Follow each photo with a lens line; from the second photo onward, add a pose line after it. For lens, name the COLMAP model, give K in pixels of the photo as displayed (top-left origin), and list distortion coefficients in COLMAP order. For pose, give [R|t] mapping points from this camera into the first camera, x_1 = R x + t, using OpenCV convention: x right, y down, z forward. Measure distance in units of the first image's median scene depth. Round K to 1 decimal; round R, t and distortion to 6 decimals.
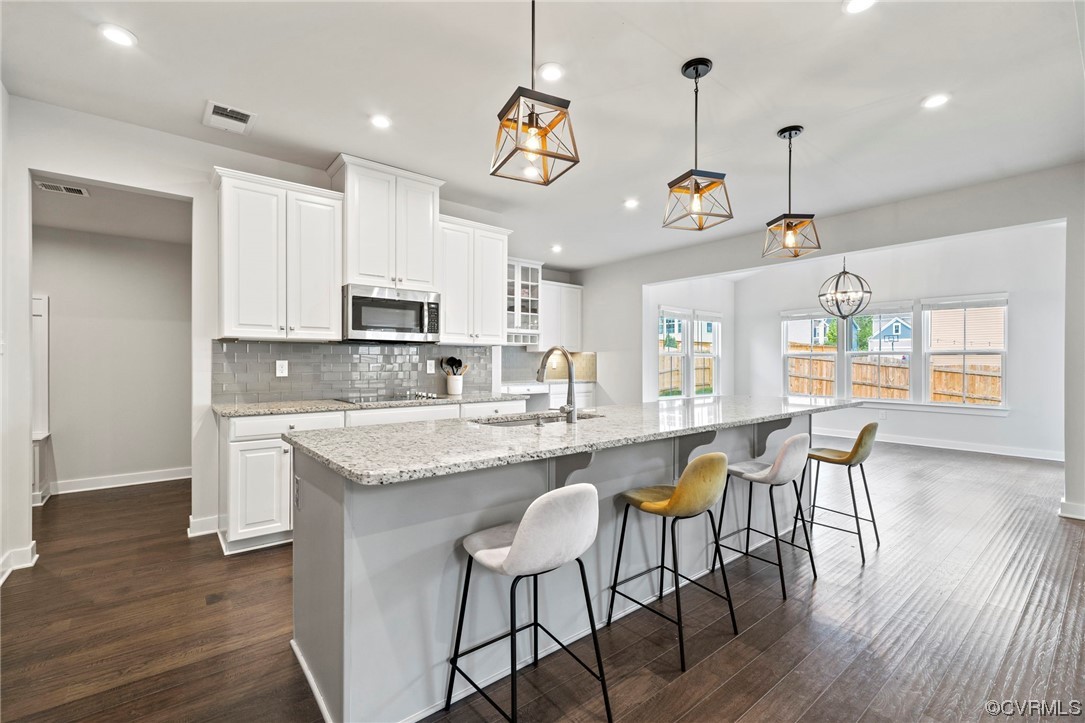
lens RADIAL K [[464.9, 0, 545.1], [0, 464.9, 361.4], [0, 0, 1]] dist [-0.003920, -0.000017]
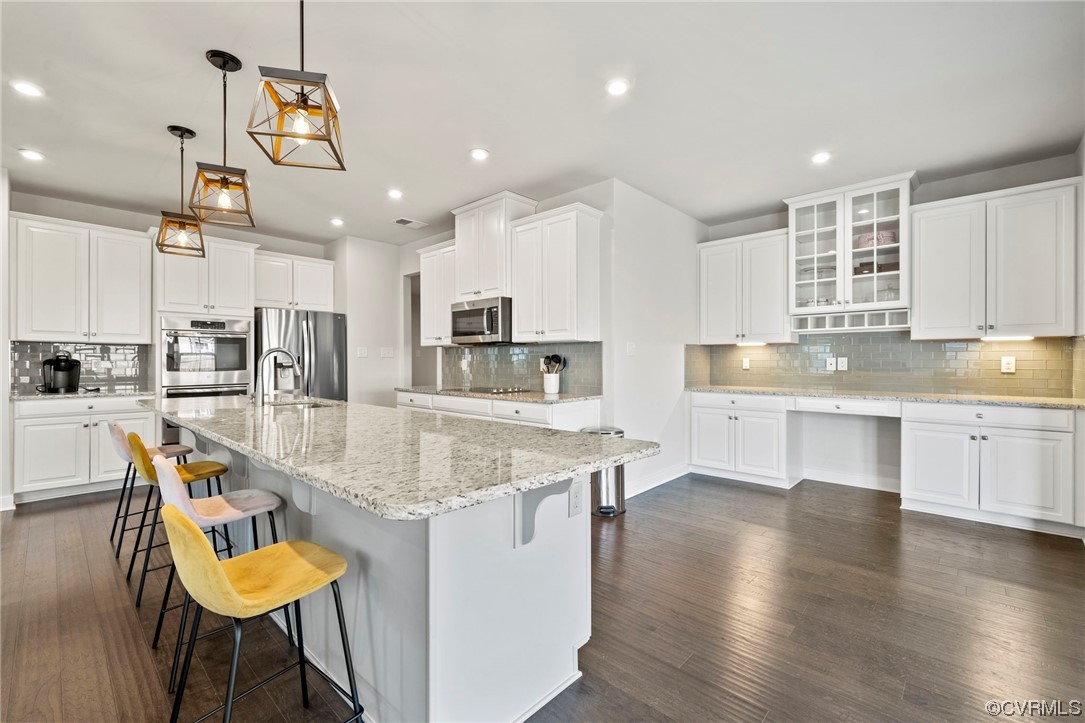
lens RADIAL K [[464.9, 0, 538.5], [0, 464.9, 358.1], [0, 0, 1]] dist [-0.003920, -0.000017]
pose [[0.136570, -0.007375, -0.990603, 0.480960], [0.002309, 0.999972, -0.007126, 0.002655], [0.990628, -0.001314, 0.136584, 0.525880]]
